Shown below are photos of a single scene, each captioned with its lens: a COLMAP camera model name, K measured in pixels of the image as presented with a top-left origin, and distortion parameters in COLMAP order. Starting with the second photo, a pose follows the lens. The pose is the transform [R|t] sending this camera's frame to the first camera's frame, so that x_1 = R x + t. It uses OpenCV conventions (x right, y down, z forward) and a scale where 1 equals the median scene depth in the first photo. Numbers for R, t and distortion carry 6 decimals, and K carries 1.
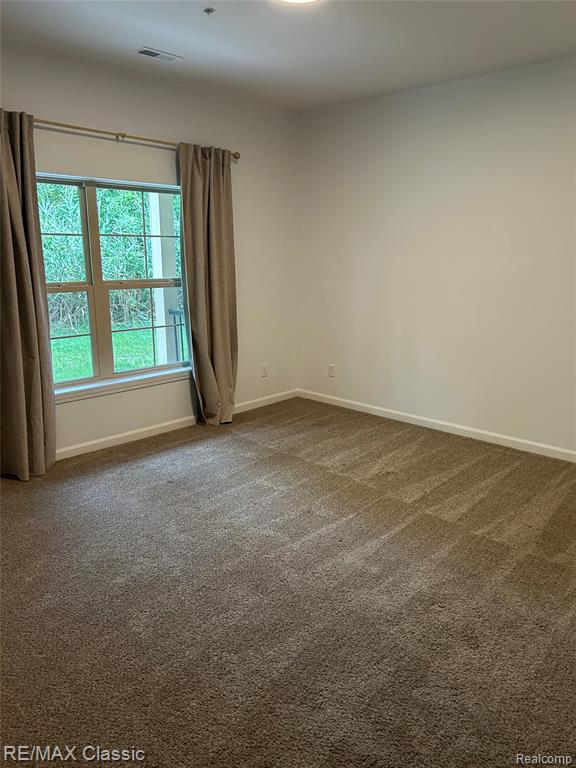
lens RADIAL K [[576.1, 0, 291.4], [0, 576.1, 378.7], [0, 0, 1]] dist [0.040471, -0.035934]
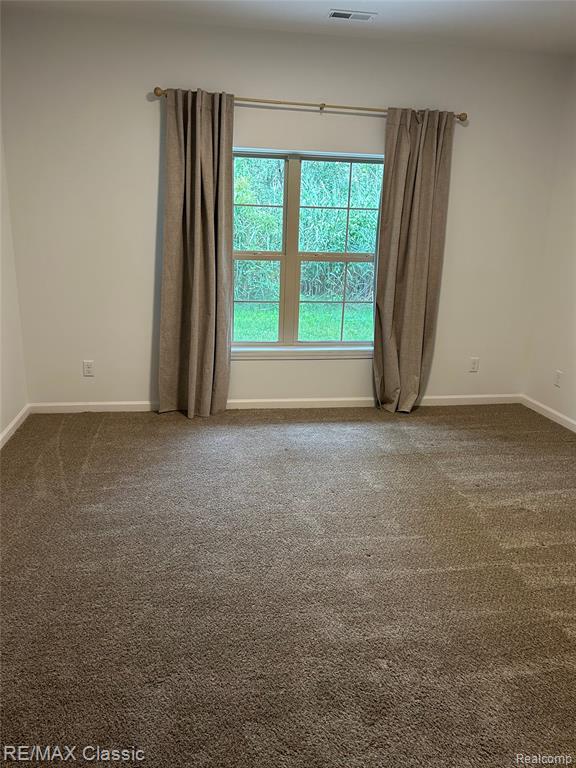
lens RADIAL K [[576.1, 0, 288.0], [0, 576.1, 388.7], [0, 0, 1]] dist [0.040471, -0.035934]
pose [[0.795399, 0.185890, -0.576875, 0.321743], [-0.161684, 0.982391, 0.093630, -0.021314], [0.584122, 0.018799, 0.811448, 0.153551]]
